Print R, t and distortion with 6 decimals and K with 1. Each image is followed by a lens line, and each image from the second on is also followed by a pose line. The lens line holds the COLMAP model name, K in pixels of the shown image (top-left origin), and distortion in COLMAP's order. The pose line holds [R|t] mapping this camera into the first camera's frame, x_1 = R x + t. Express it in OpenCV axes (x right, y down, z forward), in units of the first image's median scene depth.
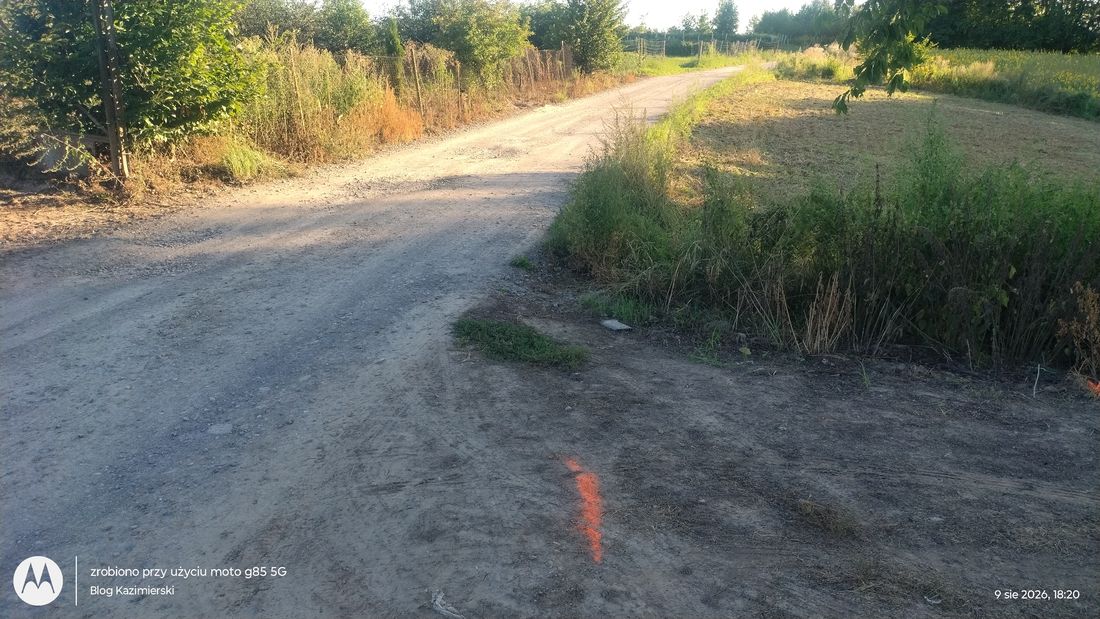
lens RADIAL K [[775.9, 0, 547.9], [0, 775.9, 312.2], [0, 0, 1]] dist [0.045883, -0.071993]
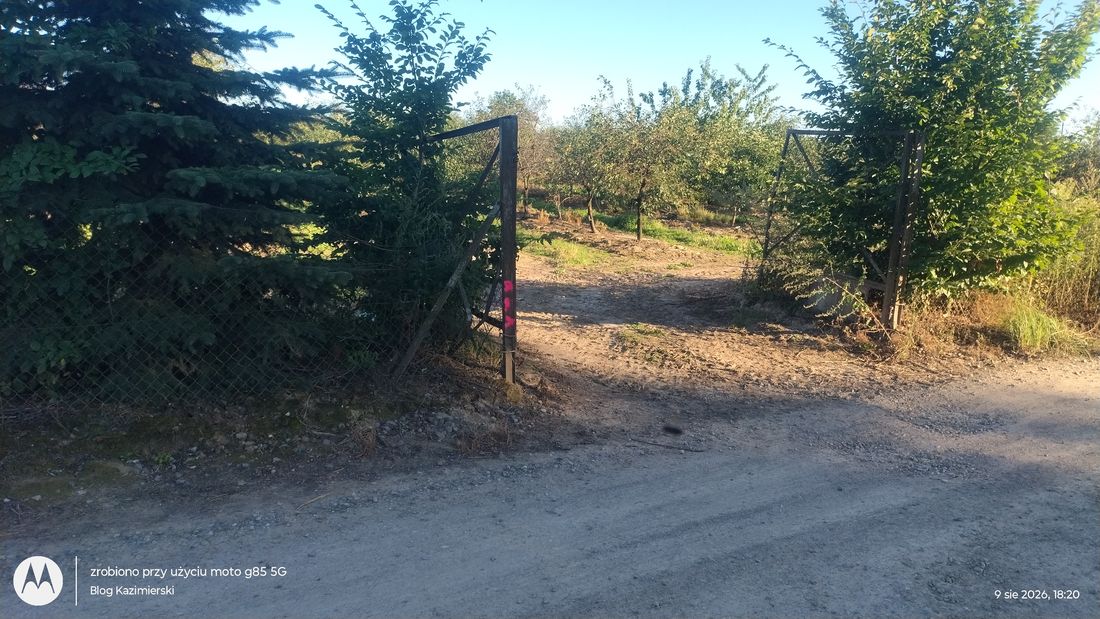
lens RADIAL K [[775.9, 0, 556.2], [0, 775.9, 305.7], [0, 0, 1]] dist [0.045883, -0.071993]
pose [[0.644632, 0.132173, -0.752981, -0.112549], [-0.258231, 0.964697, -0.051738, -0.050607], [0.719560, 0.227795, 0.656005, 0.117056]]
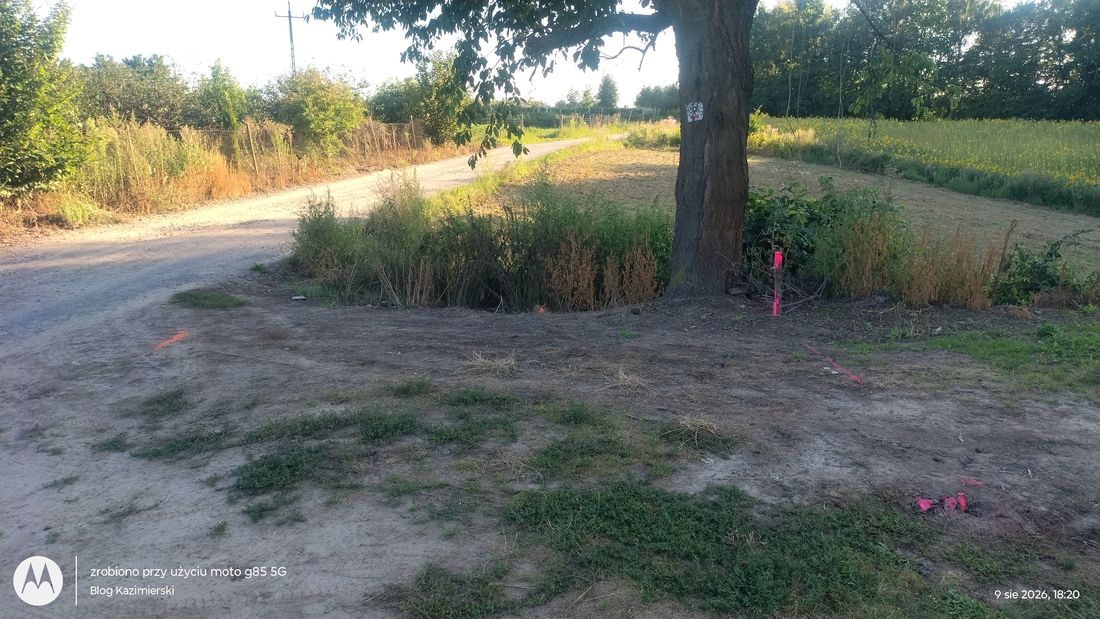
lens RADIAL K [[775.9, 0, 548.5], [0, 775.9, 317.7], [0, 0, 1]] dist [0.045883, -0.071993]
pose [[0.993823, -0.036199, 0.104903, 0.264212], [0.044327, 0.996105, -0.076222, 0.124731], [-0.101735, 0.080401, 0.991557, -0.373821]]
